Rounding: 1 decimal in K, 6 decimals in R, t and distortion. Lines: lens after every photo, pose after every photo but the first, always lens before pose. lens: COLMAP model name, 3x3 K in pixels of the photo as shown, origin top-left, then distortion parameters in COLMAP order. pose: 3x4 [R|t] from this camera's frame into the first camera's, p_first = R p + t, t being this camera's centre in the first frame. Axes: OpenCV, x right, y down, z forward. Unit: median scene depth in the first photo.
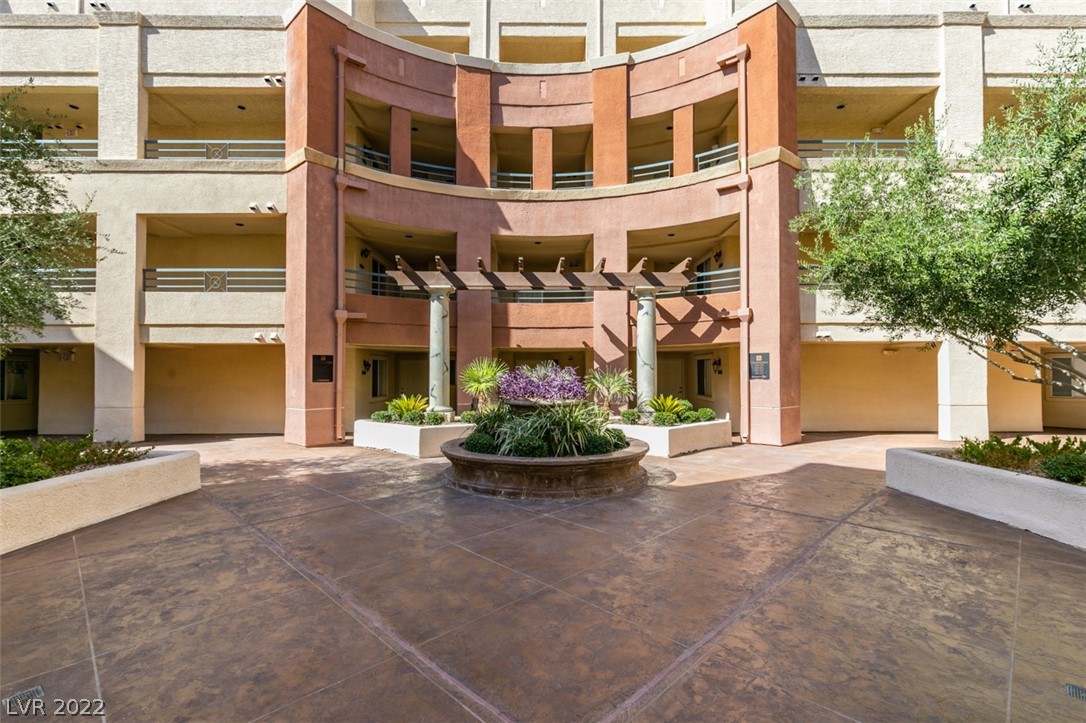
lens RADIAL K [[488.7, 0, 551.2], [0, 488.7, 364.1], [0, 0, 1]] dist [0.006237, -0.000581]
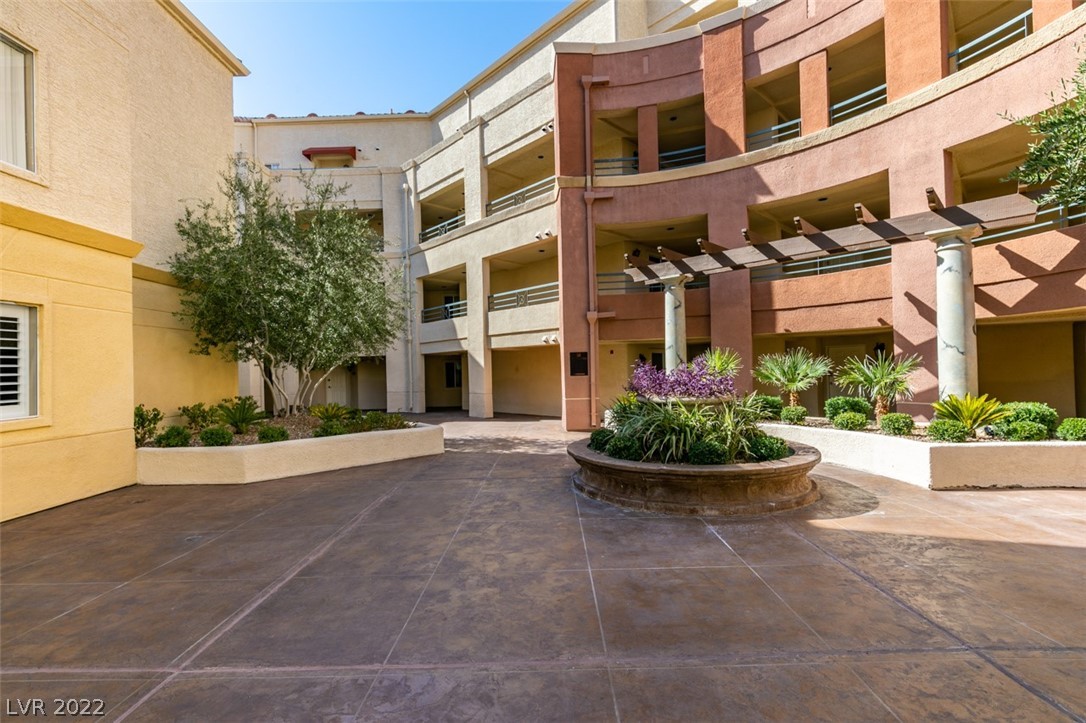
lens RADIAL K [[488.7, 0, 551.2], [0, 488.7, 364.1], [0, 0, 1]] dist [0.006237, -0.000581]
pose [[0.690048, -0.021375, -0.723448, 0.294597], [0.036506, 0.999319, 0.005294, 0.000891], [0.722843, -0.030063, 0.690358, 0.145382]]
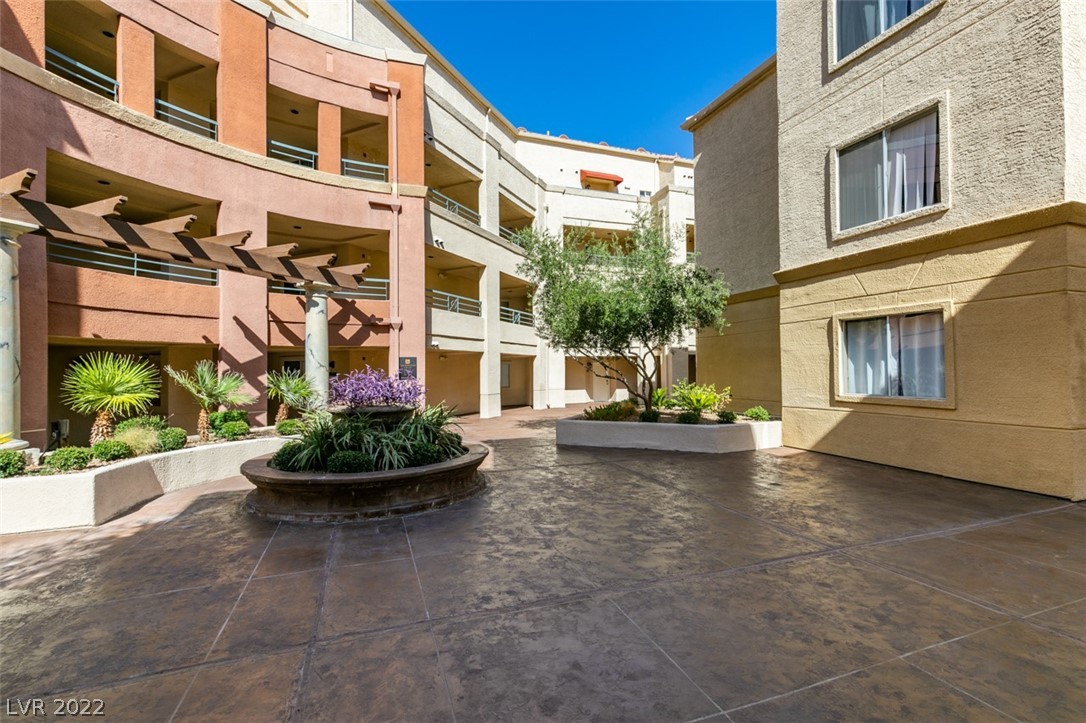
lens RADIAL K [[473.7, 0, 543.0], [0, 473.7, 361.5], [0, 0, 1]] dist [0.009204, 0.000134]
pose [[0.436506, 0.015373, 0.899570, -0.427724], [-0.007273, 0.999882, -0.013558, 0.000858], [-0.899672, -0.000624, 0.436566, 0.217142]]
